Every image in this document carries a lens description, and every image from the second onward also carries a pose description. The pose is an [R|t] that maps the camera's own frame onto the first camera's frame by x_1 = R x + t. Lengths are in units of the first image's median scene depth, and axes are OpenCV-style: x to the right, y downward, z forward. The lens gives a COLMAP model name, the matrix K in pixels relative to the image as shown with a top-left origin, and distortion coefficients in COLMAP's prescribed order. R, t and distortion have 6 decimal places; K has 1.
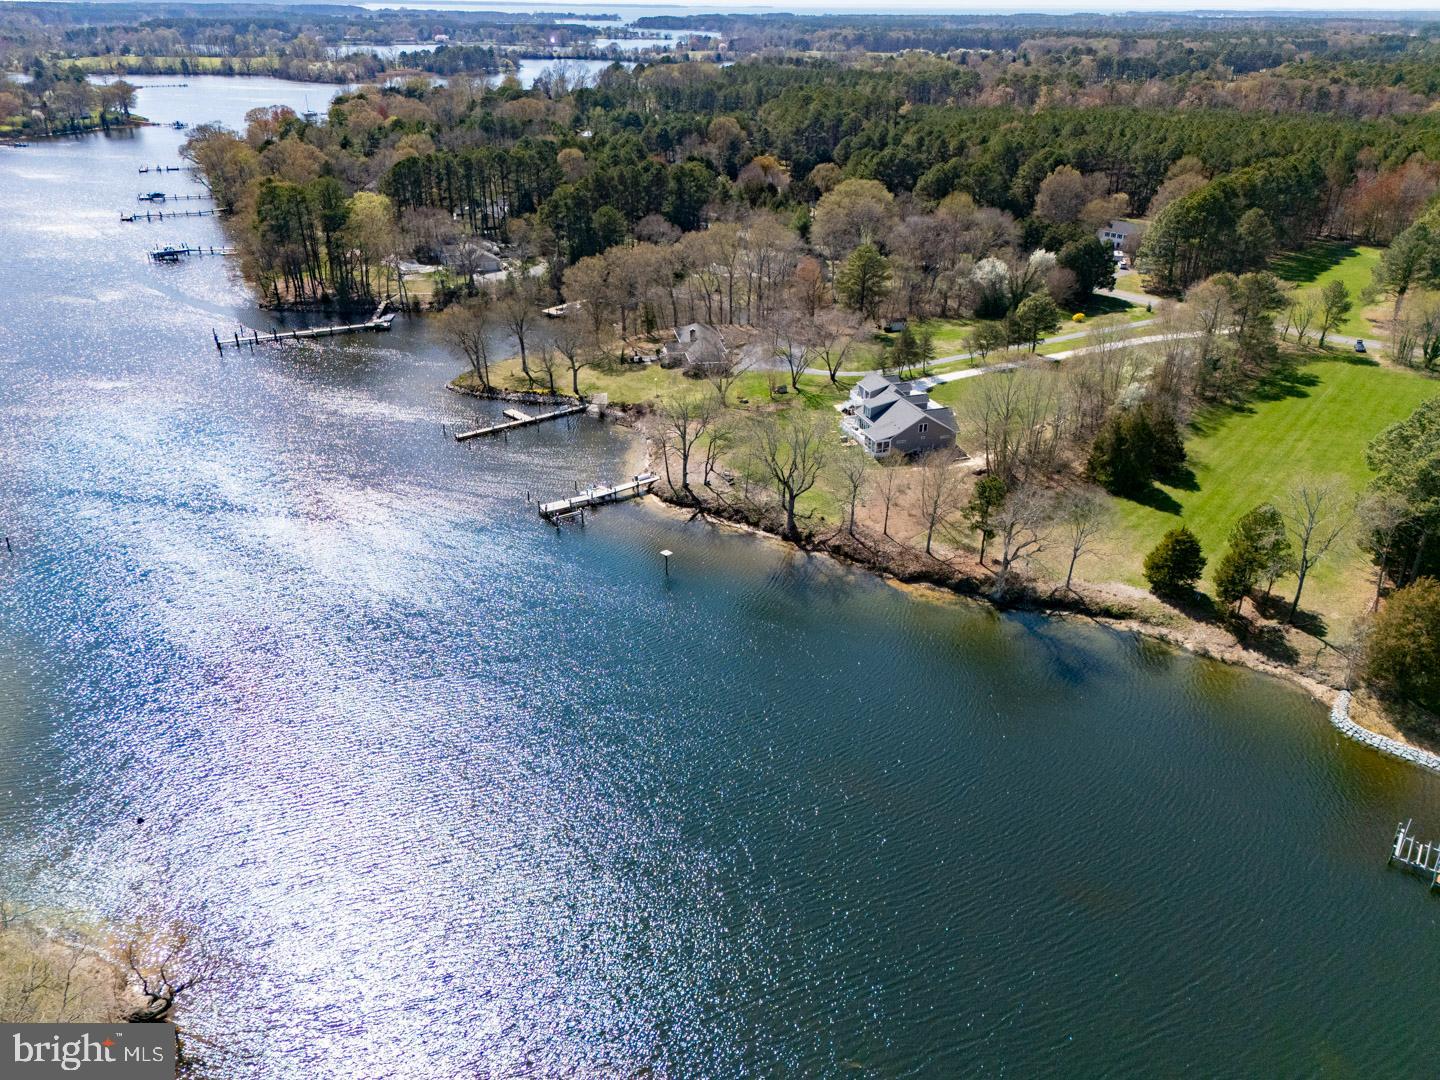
lens RADIAL K [[1085.0, 0, 720.0], [0, 1085.0, 540.0], [0, 0, 1]] dist [0.043861, -0.000100]
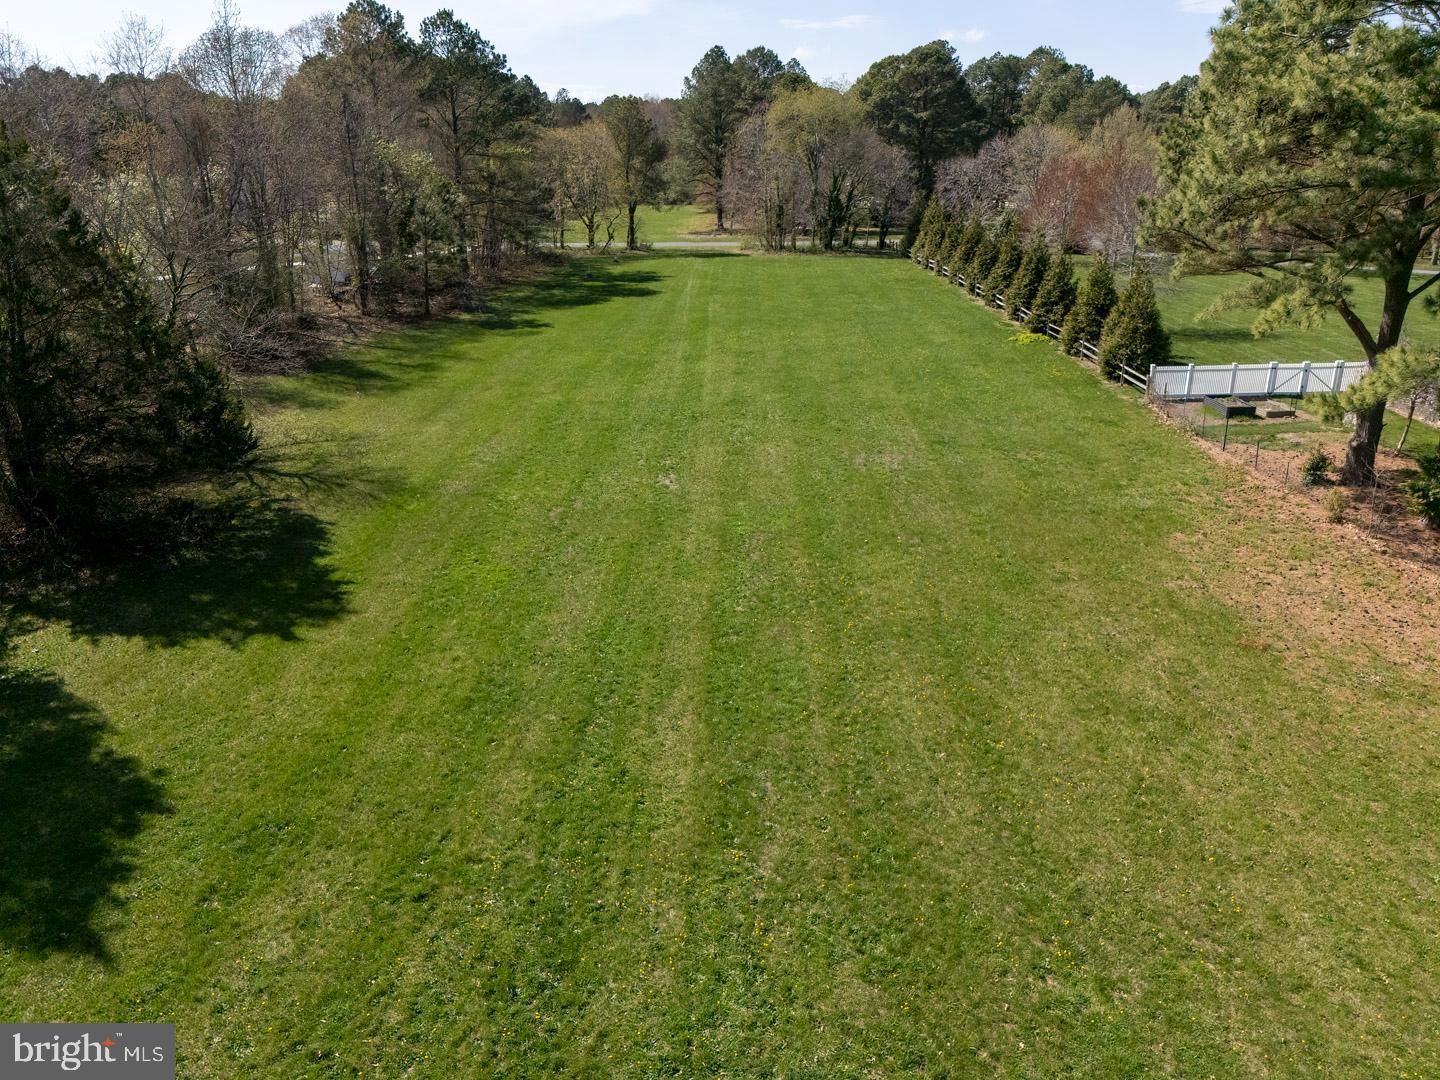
lens RADIAL K [[1281.9, 0, 768.7], [0, 1281.9, 540.2], [0, 0, 1]] dist [0.057819, 0.000852]
pose [[0.798175, -0.218800, 0.561287, 0.494943], [0.279338, 0.959916, -0.023038, -0.043751], [-0.533747, 0.175177, 0.827301, 1.044488]]
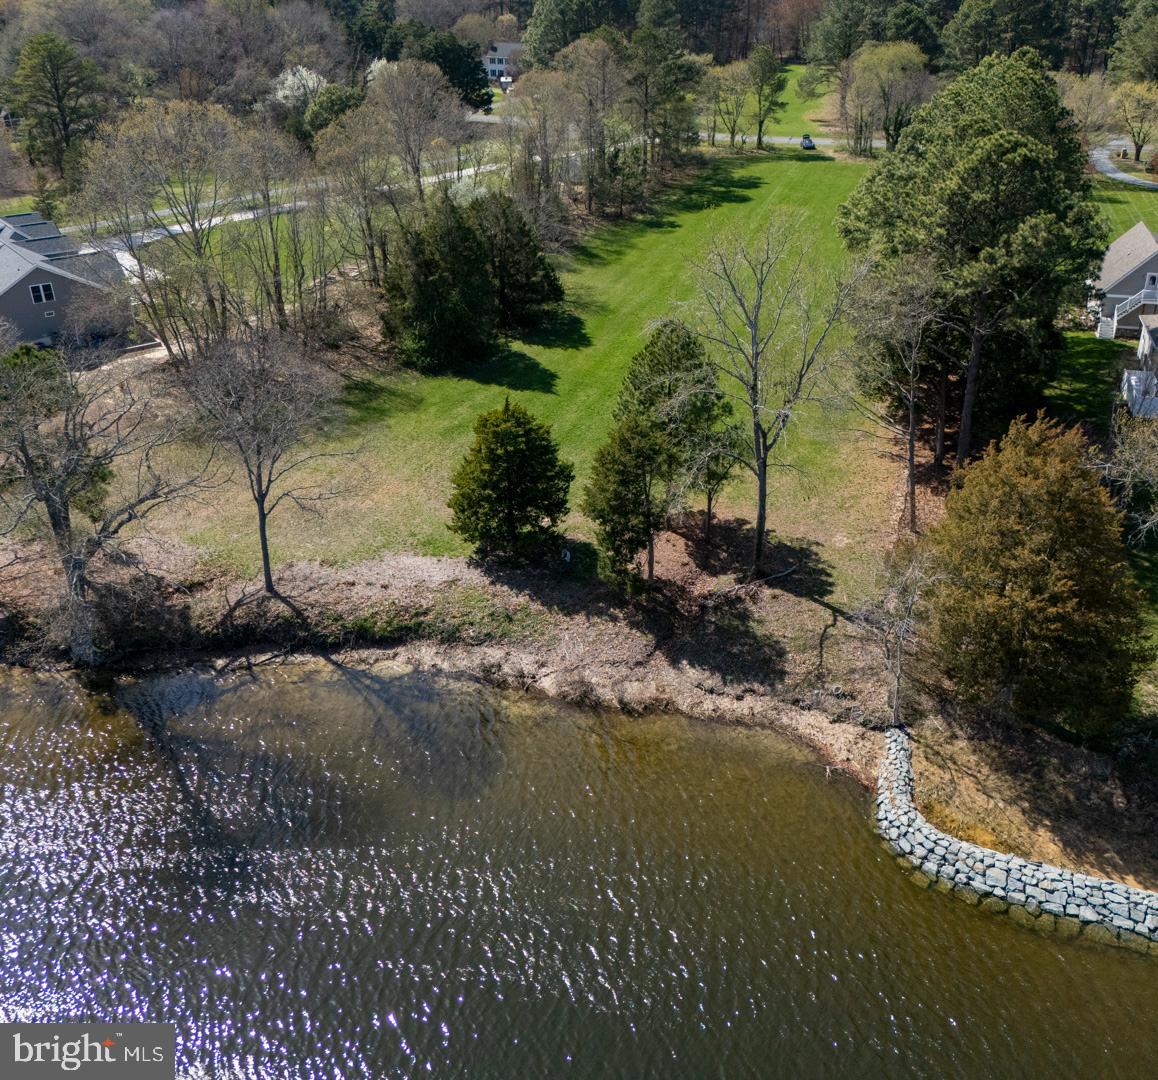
lens RADIAL K [[1241.9, 0, 579.0], [0, 1241.9, 540.0], [0, 0, 1]] dist [0.112141, -0.151756]
pose [[0.936471, -0.183688, 0.298800, 0.293929], [0.175763, 0.982982, 0.053428, 0.020419], [-0.303529, 0.002484, 0.952819, 0.524526]]
